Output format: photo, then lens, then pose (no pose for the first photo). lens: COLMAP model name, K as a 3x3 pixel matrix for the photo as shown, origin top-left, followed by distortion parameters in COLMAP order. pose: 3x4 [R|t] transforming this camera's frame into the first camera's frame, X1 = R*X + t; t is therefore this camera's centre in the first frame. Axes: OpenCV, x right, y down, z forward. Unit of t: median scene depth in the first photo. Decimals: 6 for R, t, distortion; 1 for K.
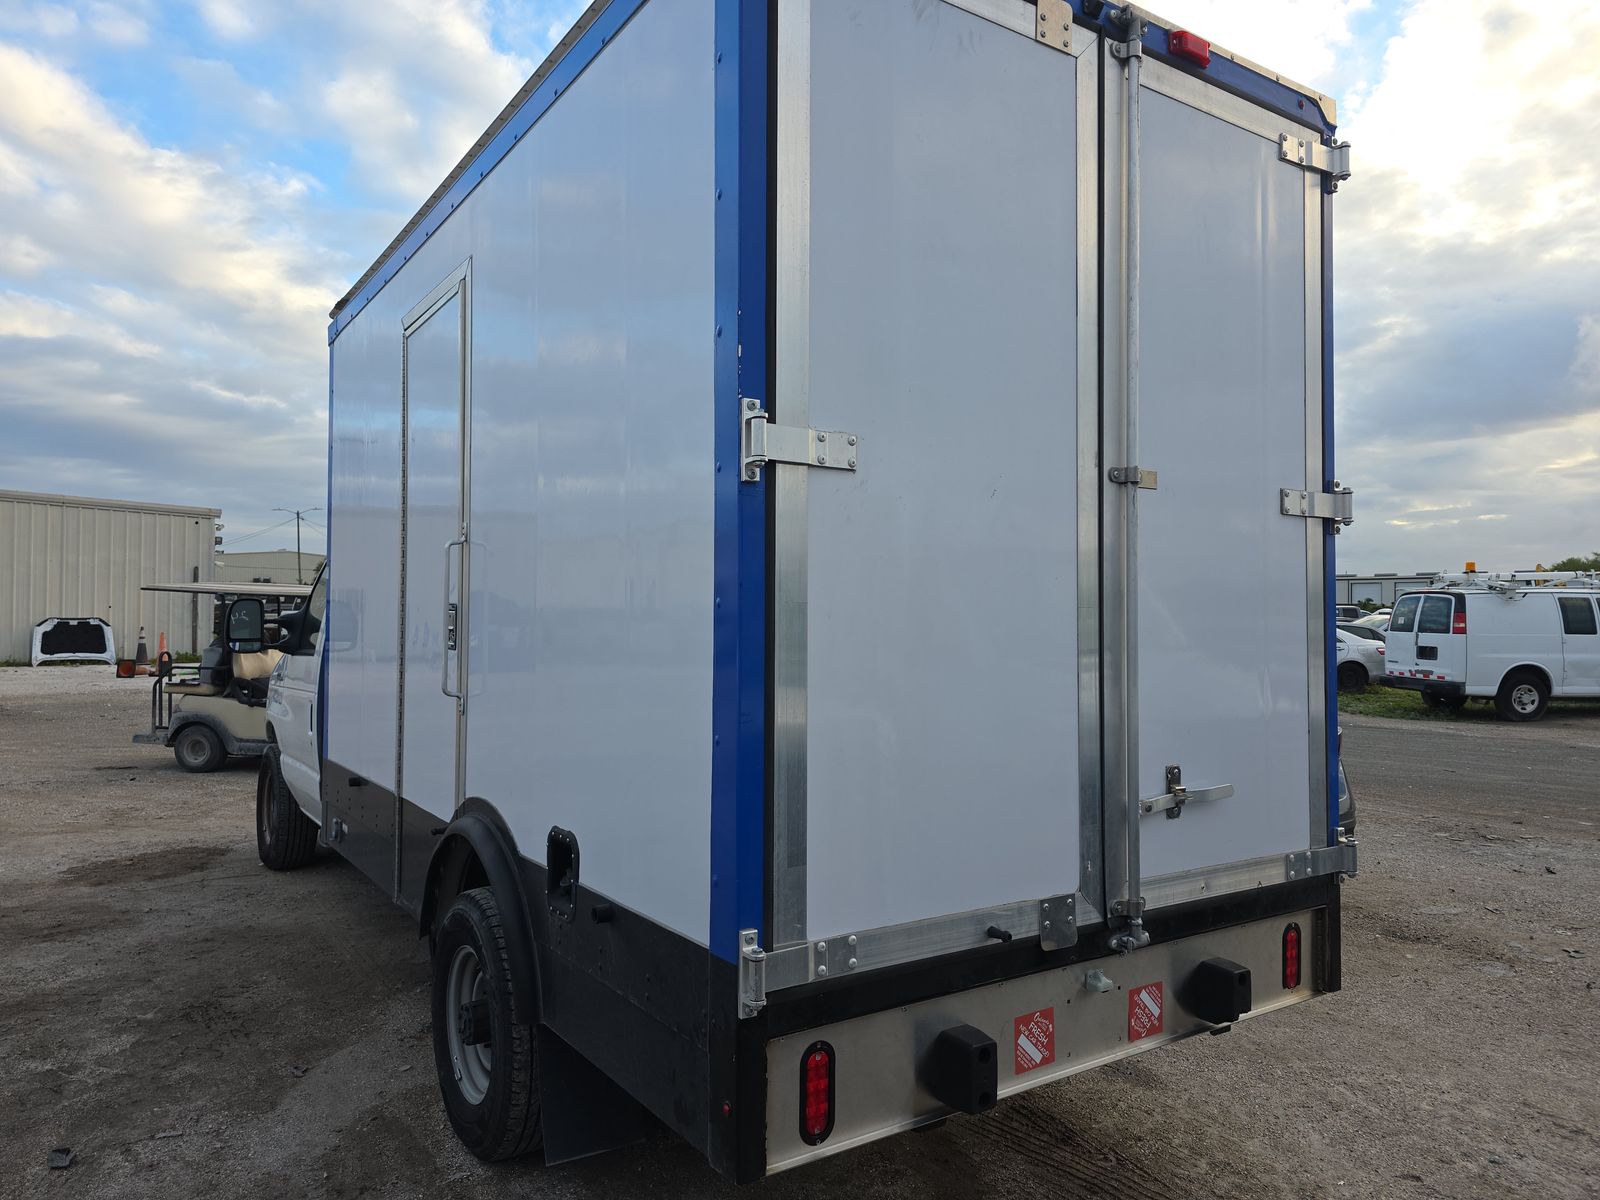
lens RADIAL K [[1083.9, 0, 787.9], [0, 1083.9, 601.3], [0, 0, 1]] dist [0.039300, -0.028408]
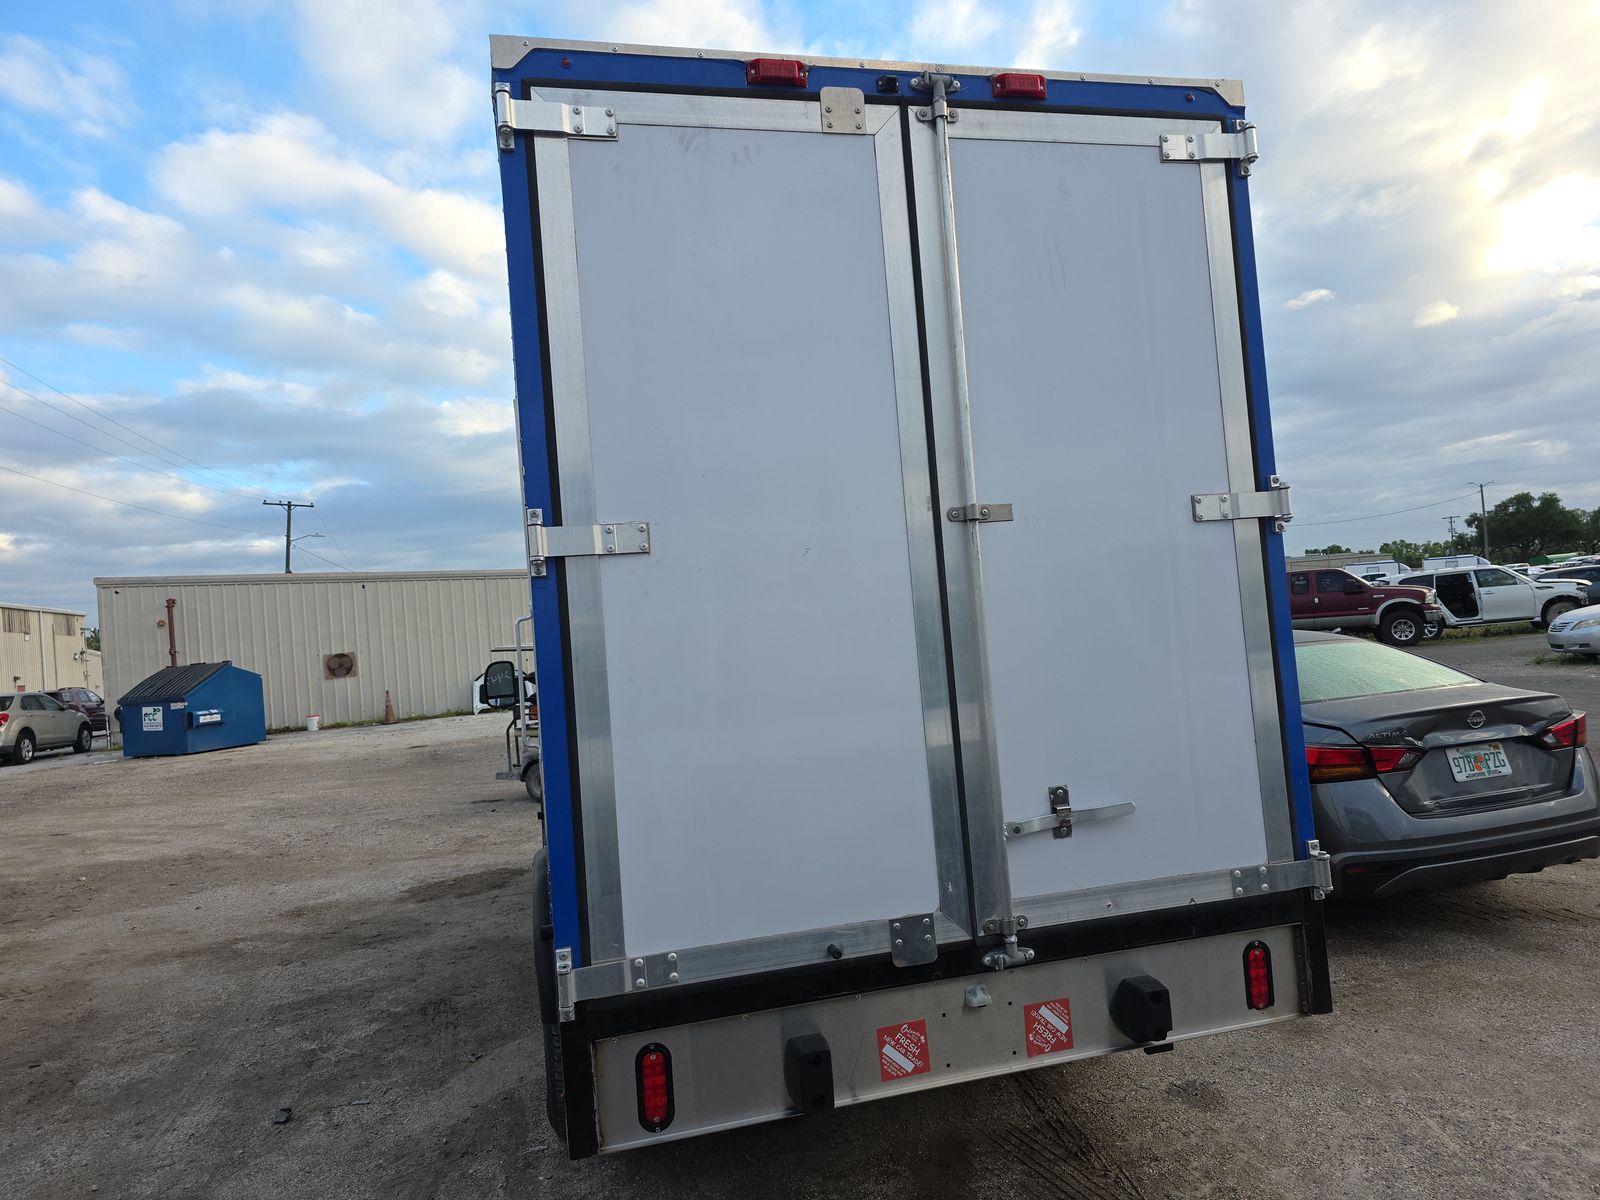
lens RADIAL K [[1083.9, 0, 810.6], [0, 1083.9, 603.3], [0, 0, 1]] dist [0.039300, -0.028408]
pose [[0.941272, -0.095853, -0.323757, 0.421796], [0.094233, 0.995335, -0.020716, -0.018342], [0.324233, -0.011010, 0.945913, -0.033137]]
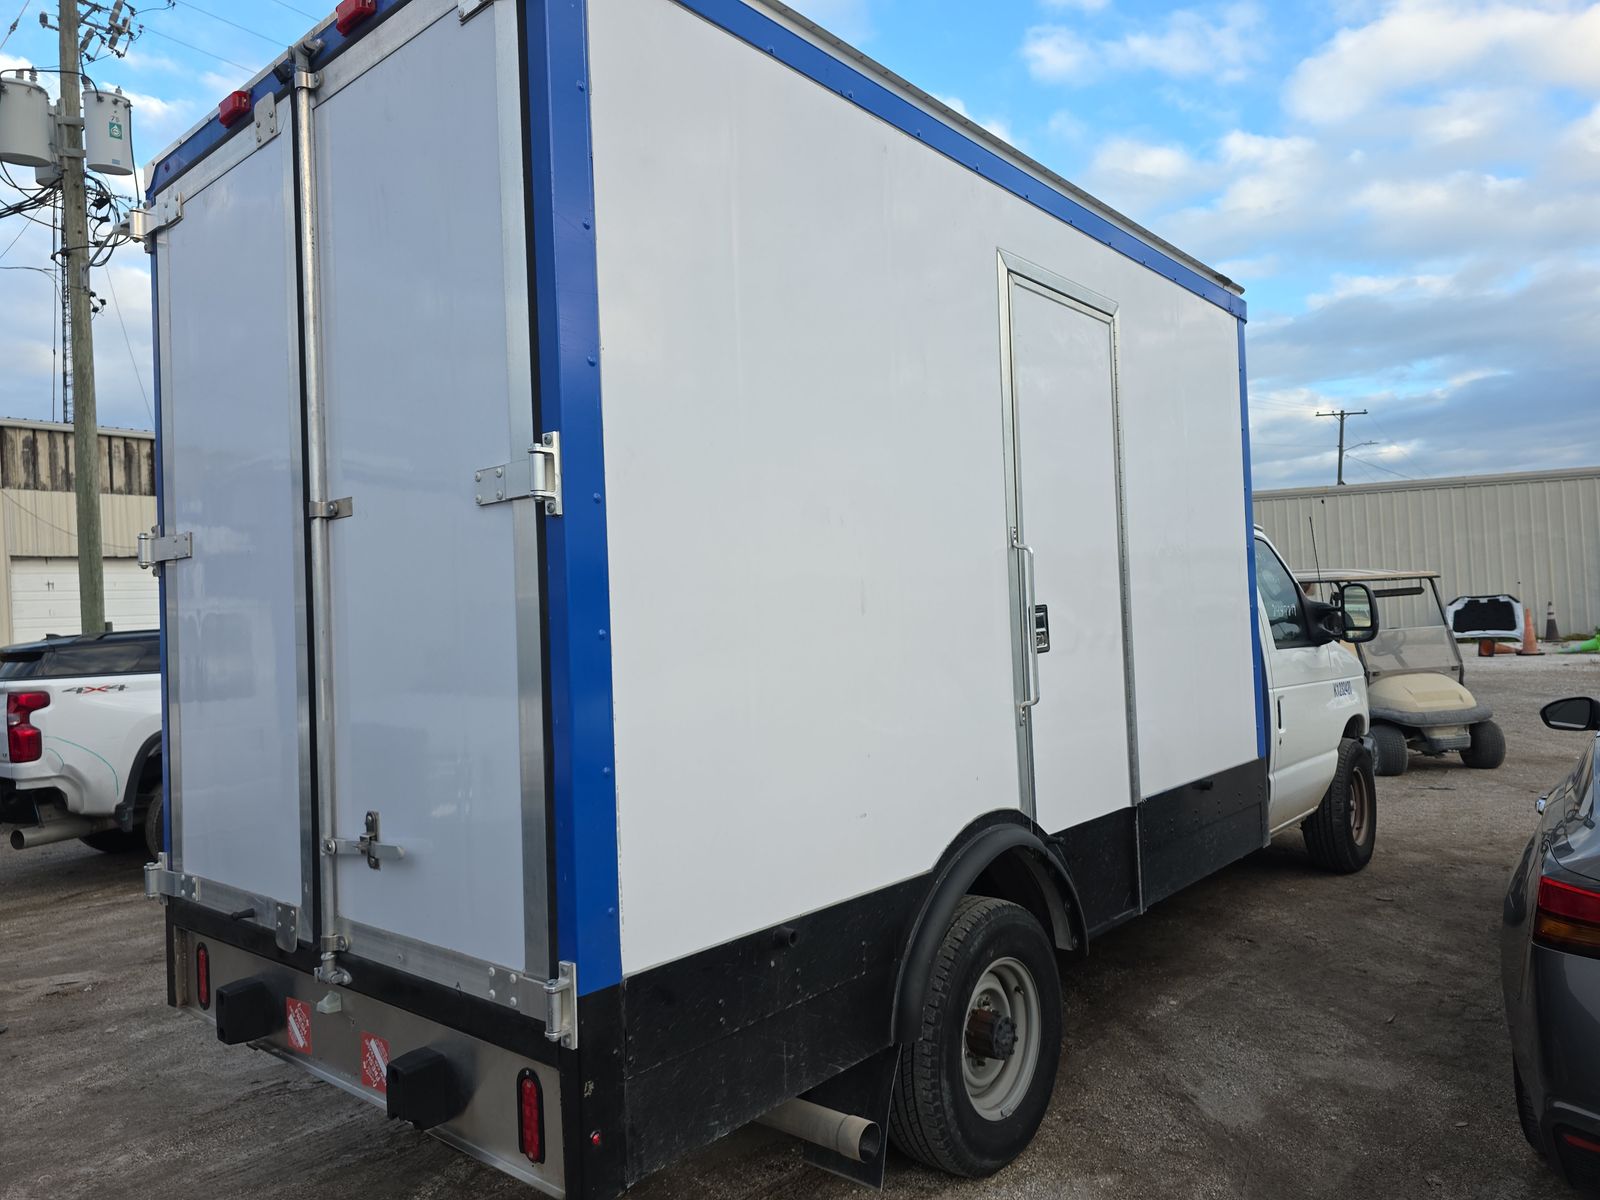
lens RADIAL K [[1083.9, 0, 801.6], [0, 1083.9, 607.1], [0, 0, 1]] dist [0.039300, -0.028408]
pose [[0.273667, -0.032895, -0.961262, 1.176819], [0.063689, 0.997841, -0.016015, 0.013924], [0.959713, -0.056839, 0.275171, 0.965658]]
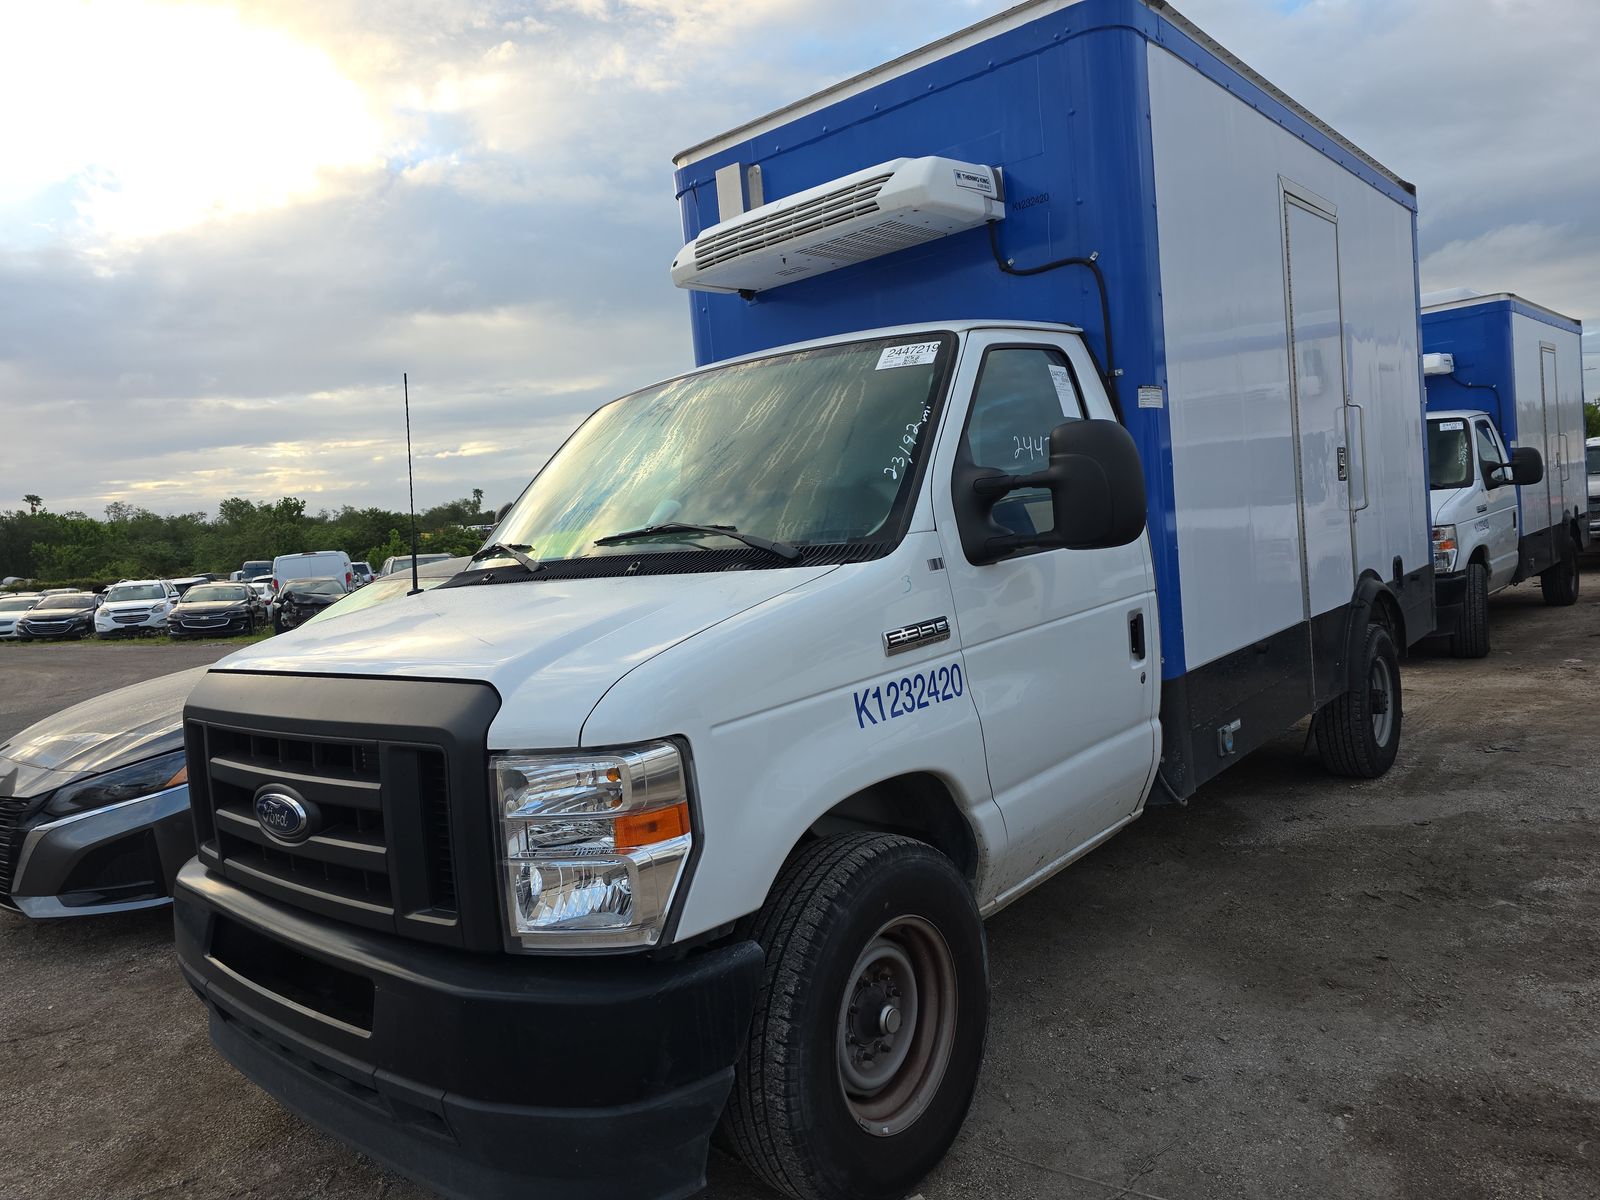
lens RADIAL K [[1083.9, 0, 801.0], [0, 1083.9, 601.7], [0, 0, 1]] dist [0.039300, -0.028408]
pose [[-0.277194, -0.047529, 0.959638, -1.692377], [0.074482, 0.994707, 0.070780, 0.056369], [-0.957923, 0.091096, -0.272187, 2.365524]]
